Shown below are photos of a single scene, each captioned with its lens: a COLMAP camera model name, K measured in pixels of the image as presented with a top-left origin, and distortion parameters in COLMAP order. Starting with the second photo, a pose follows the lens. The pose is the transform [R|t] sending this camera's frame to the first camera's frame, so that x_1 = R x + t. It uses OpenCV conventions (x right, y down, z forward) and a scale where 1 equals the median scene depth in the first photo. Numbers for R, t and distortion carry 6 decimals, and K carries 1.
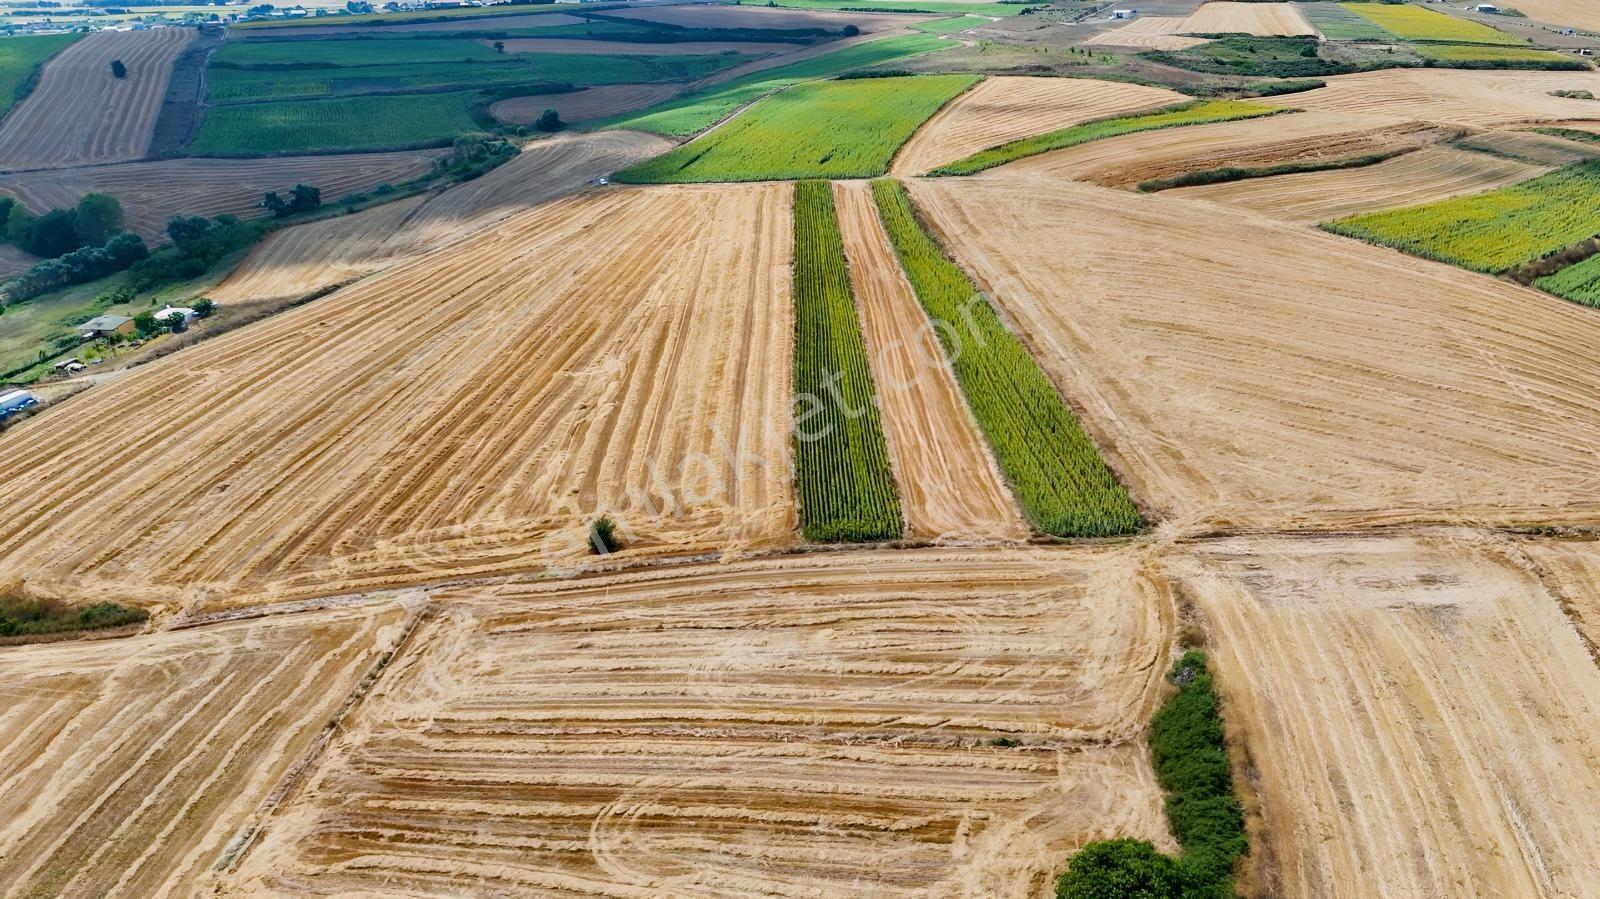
lens RADIAL K [[1193.4, 0, 799.2], [0, 1193.4, 428.6], [0, 0, 1]] dist [0.062868, -0.056347]
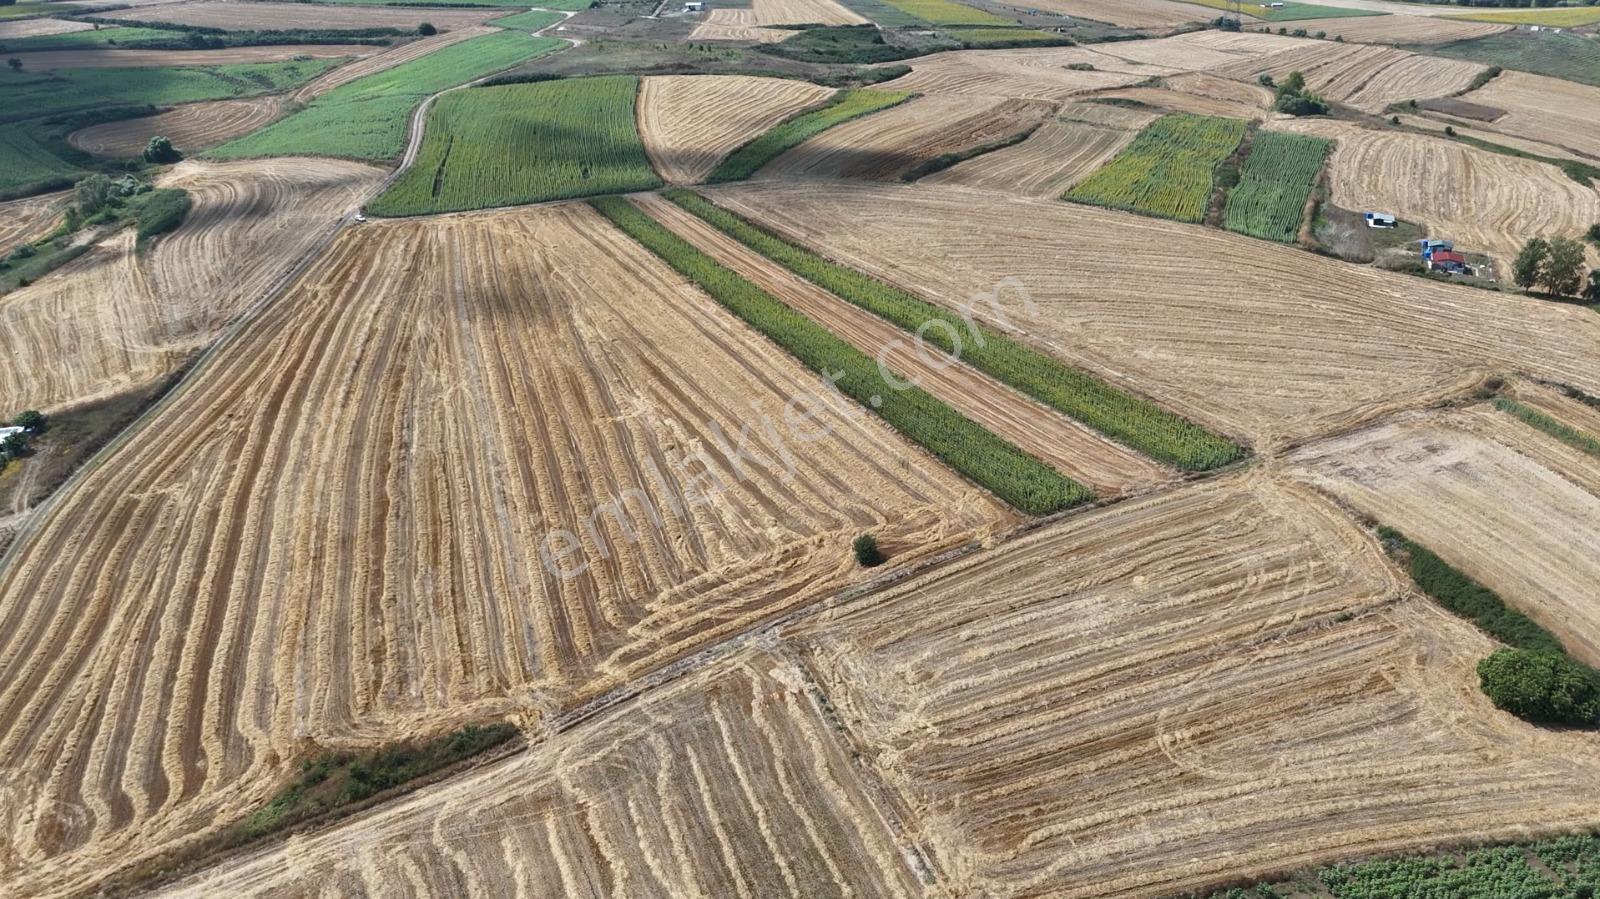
lens RADIAL K [[1179.9, 0, 800.0], [0, 1179.9, 449.5], [0, 0, 1]] dist [0.087731, -0.112860]
pose [[0.891120, -0.185407, 0.414161, -0.642418], [0.168927, 0.982660, 0.076440, -0.095984], [-0.421152, 0.001846, 0.906988, 0.019108]]
